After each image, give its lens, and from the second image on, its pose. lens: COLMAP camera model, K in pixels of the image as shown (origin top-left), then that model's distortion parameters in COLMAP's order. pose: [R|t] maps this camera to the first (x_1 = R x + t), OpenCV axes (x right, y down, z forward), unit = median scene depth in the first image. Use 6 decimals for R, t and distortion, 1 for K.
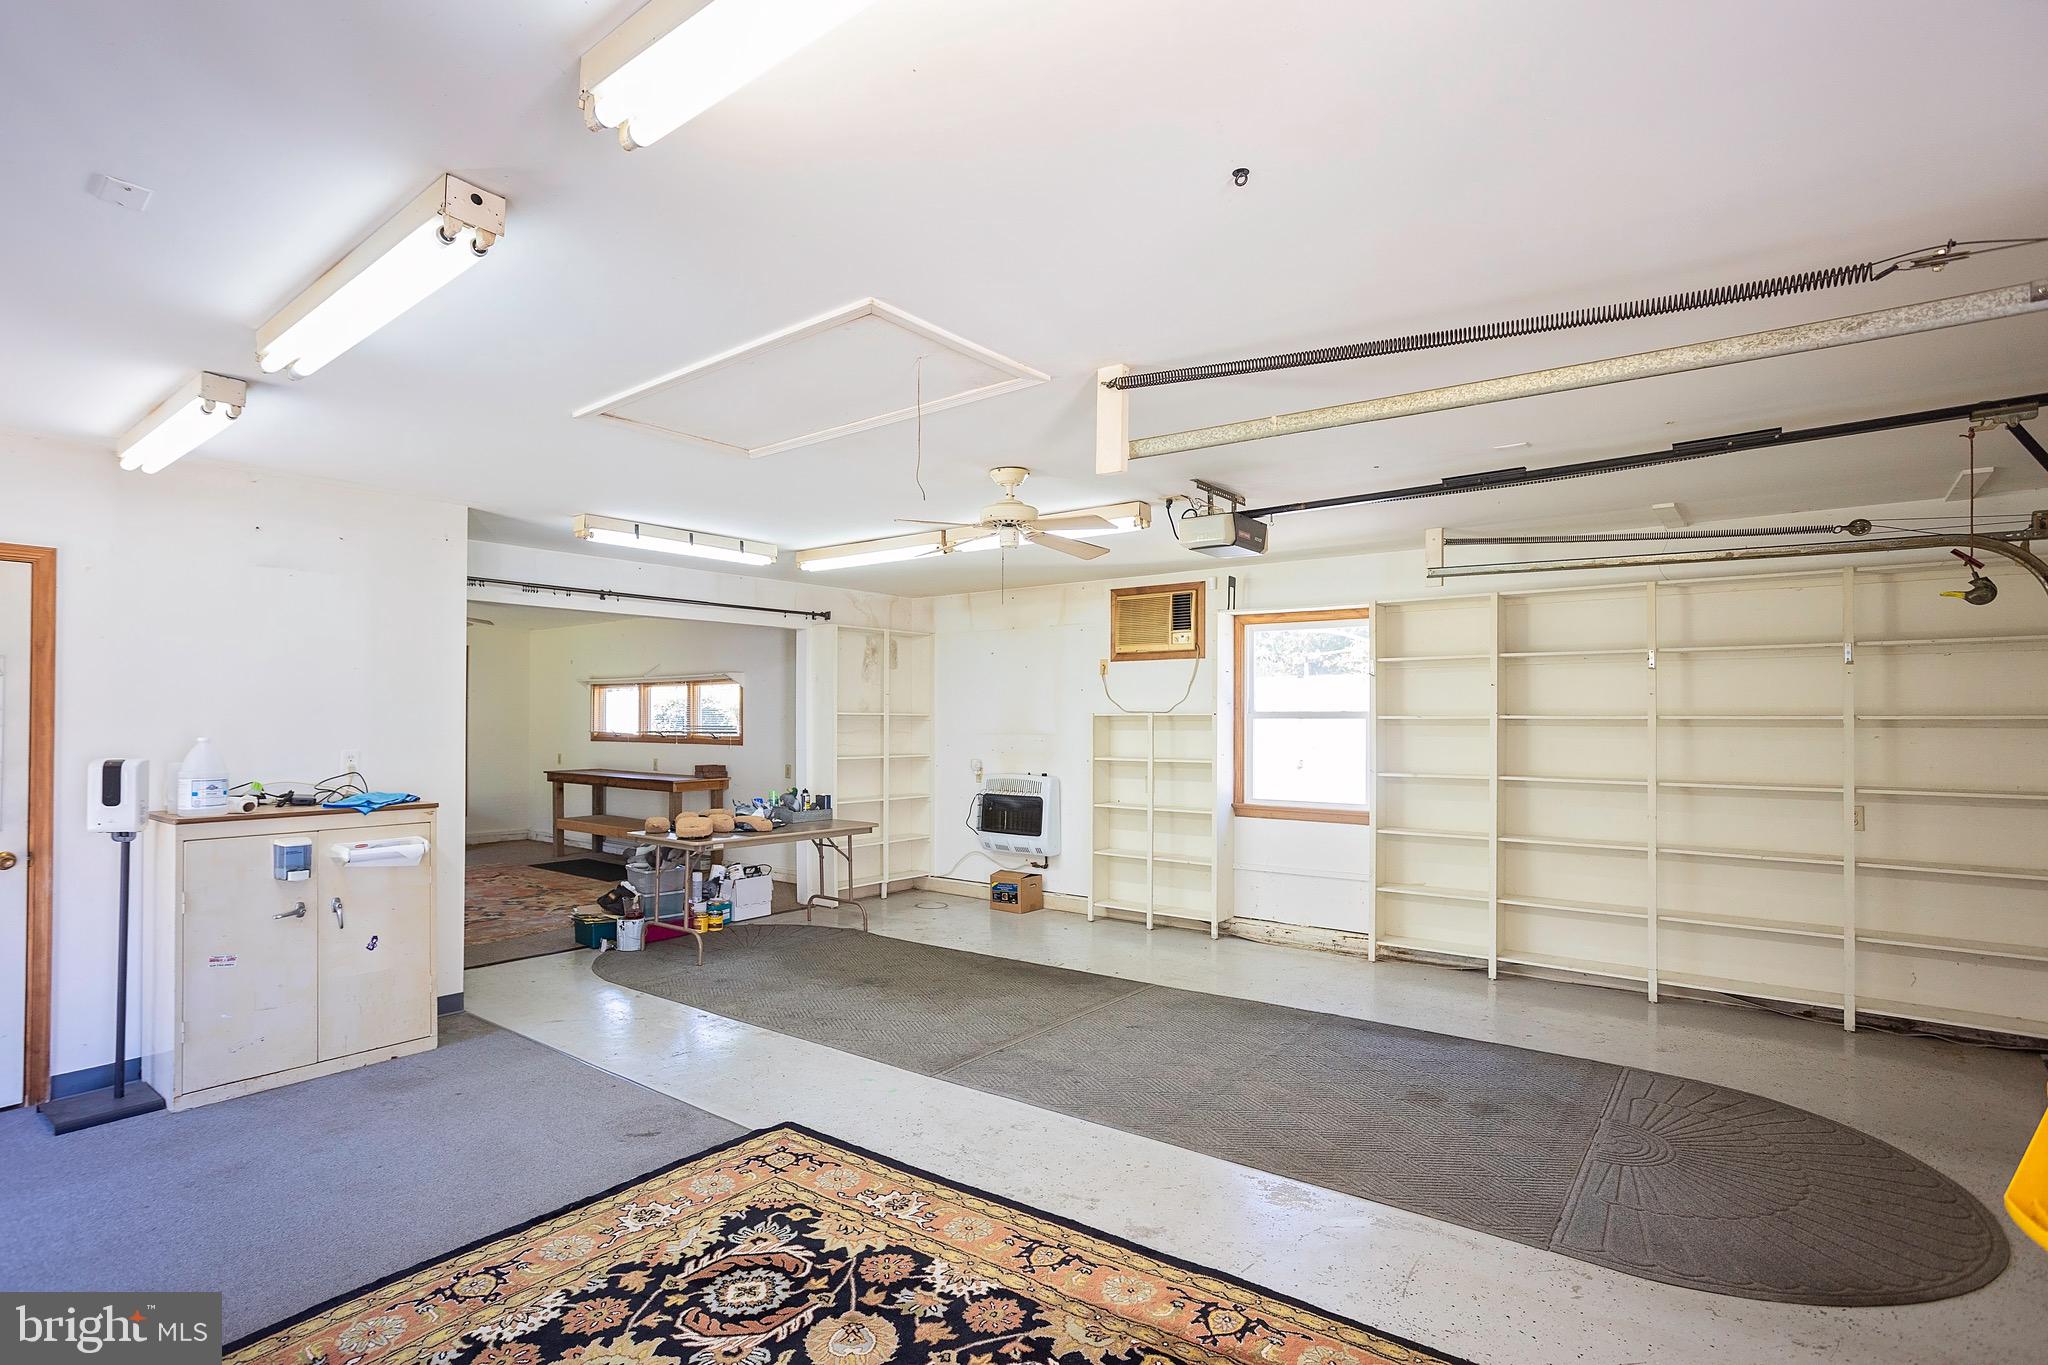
lens RADIAL K [[993.2, 0, 994.7], [0, 993.2, 710.5], [0, 0, 1]] dist [-0.016120, 0.011834]
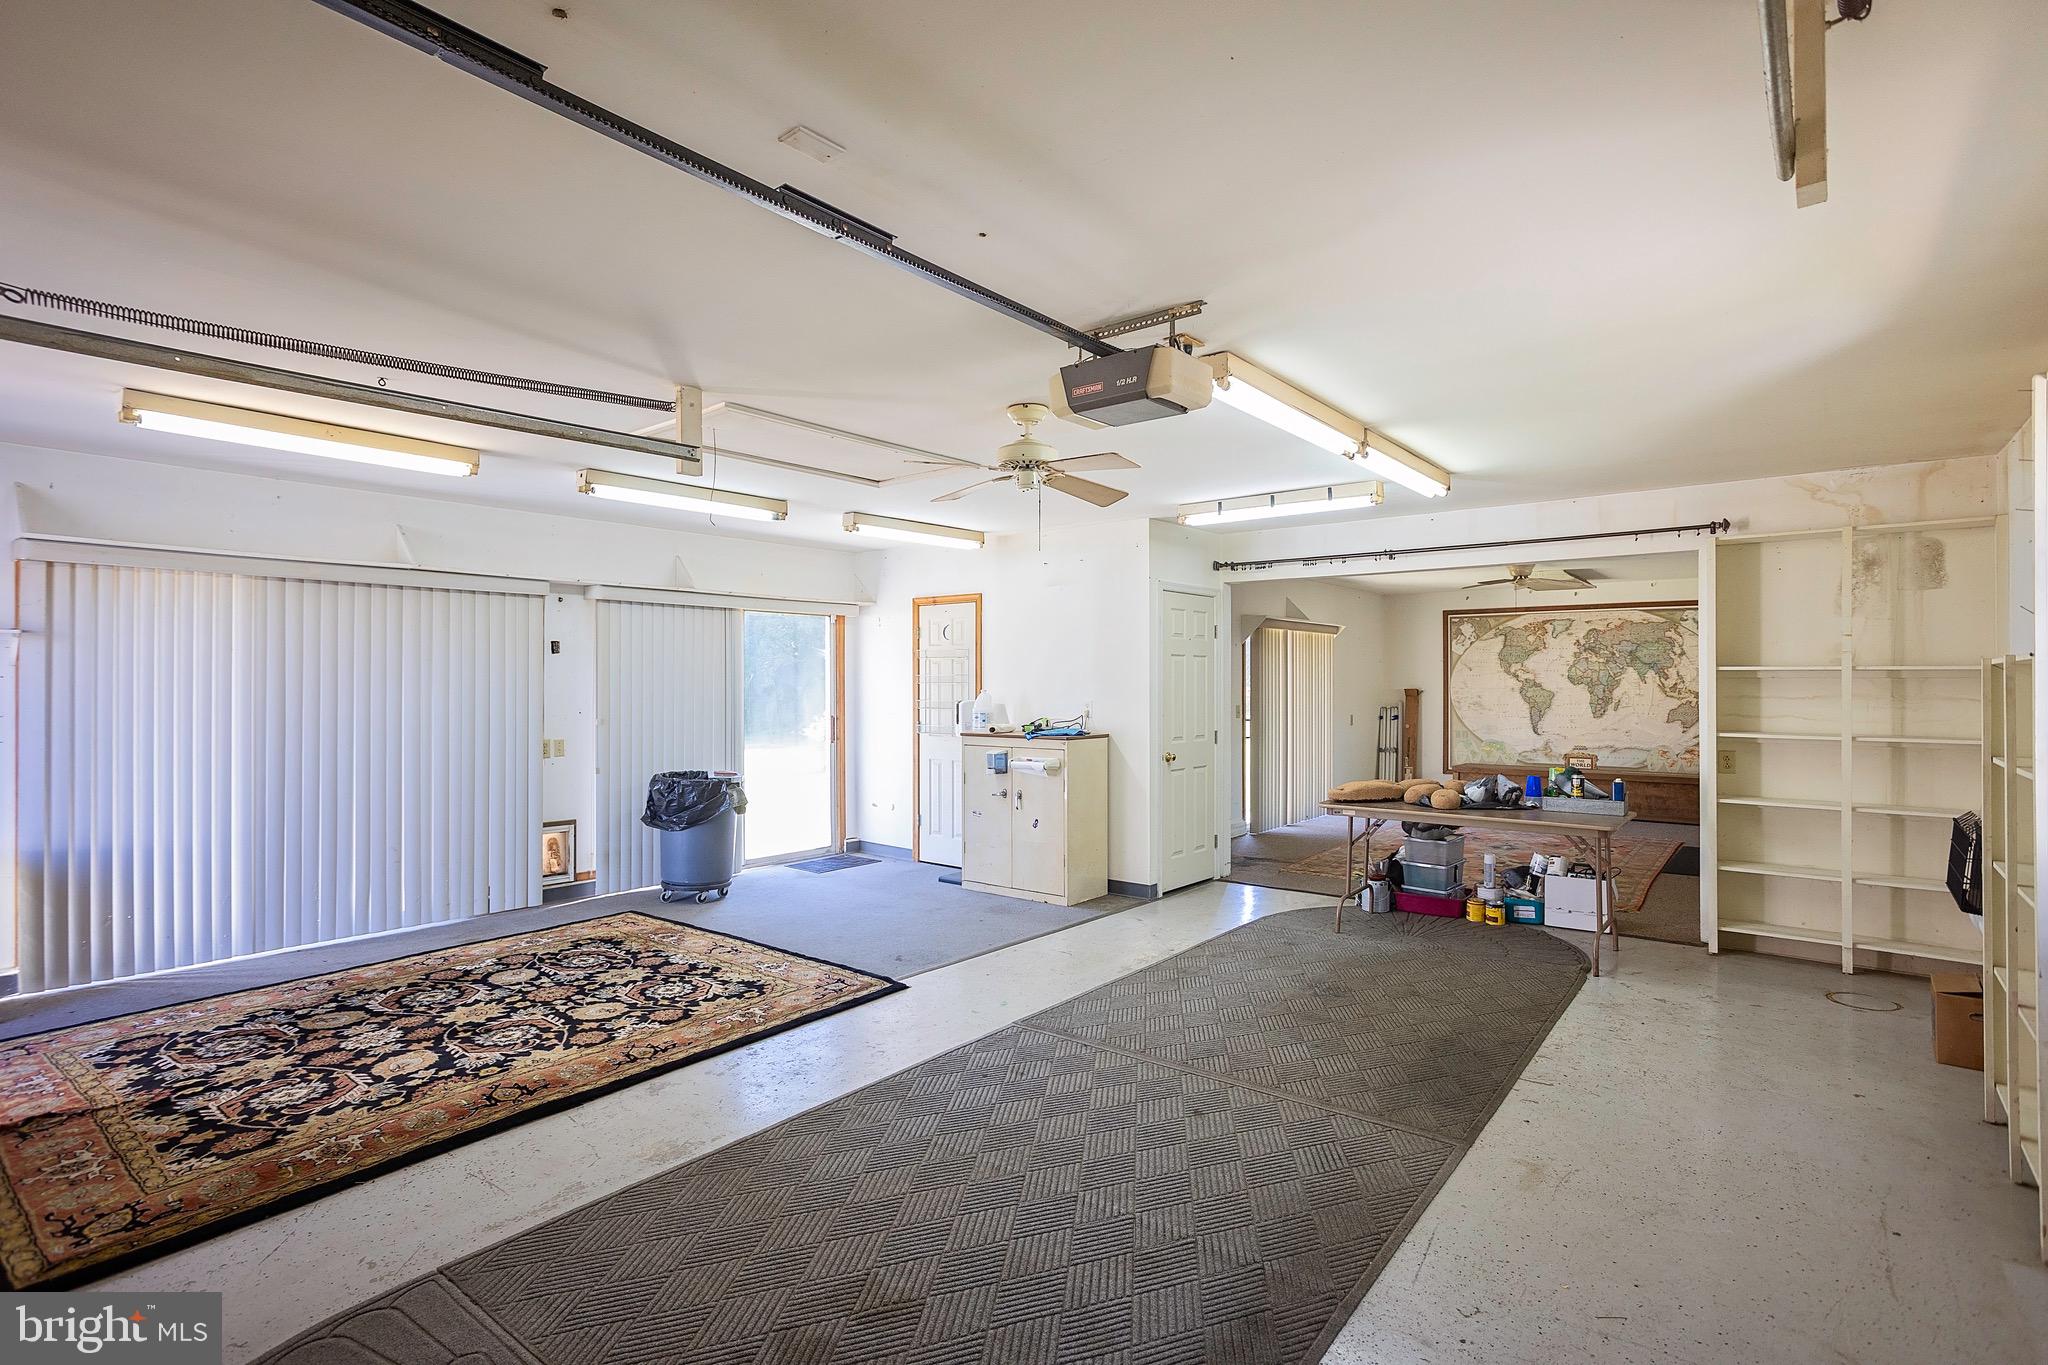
lens RADIAL K [[993.2, 0, 1016.6], [0, 993.2, 681.1], [0, 0, 1]] dist [-0.016120, 0.011834]
pose [[-0.006253, -0.000658, -0.999980, 1.440441], [0.006965, 0.999975, -0.000702, 0.019798], [0.999956, -0.006969, -0.006248, 1.512968]]
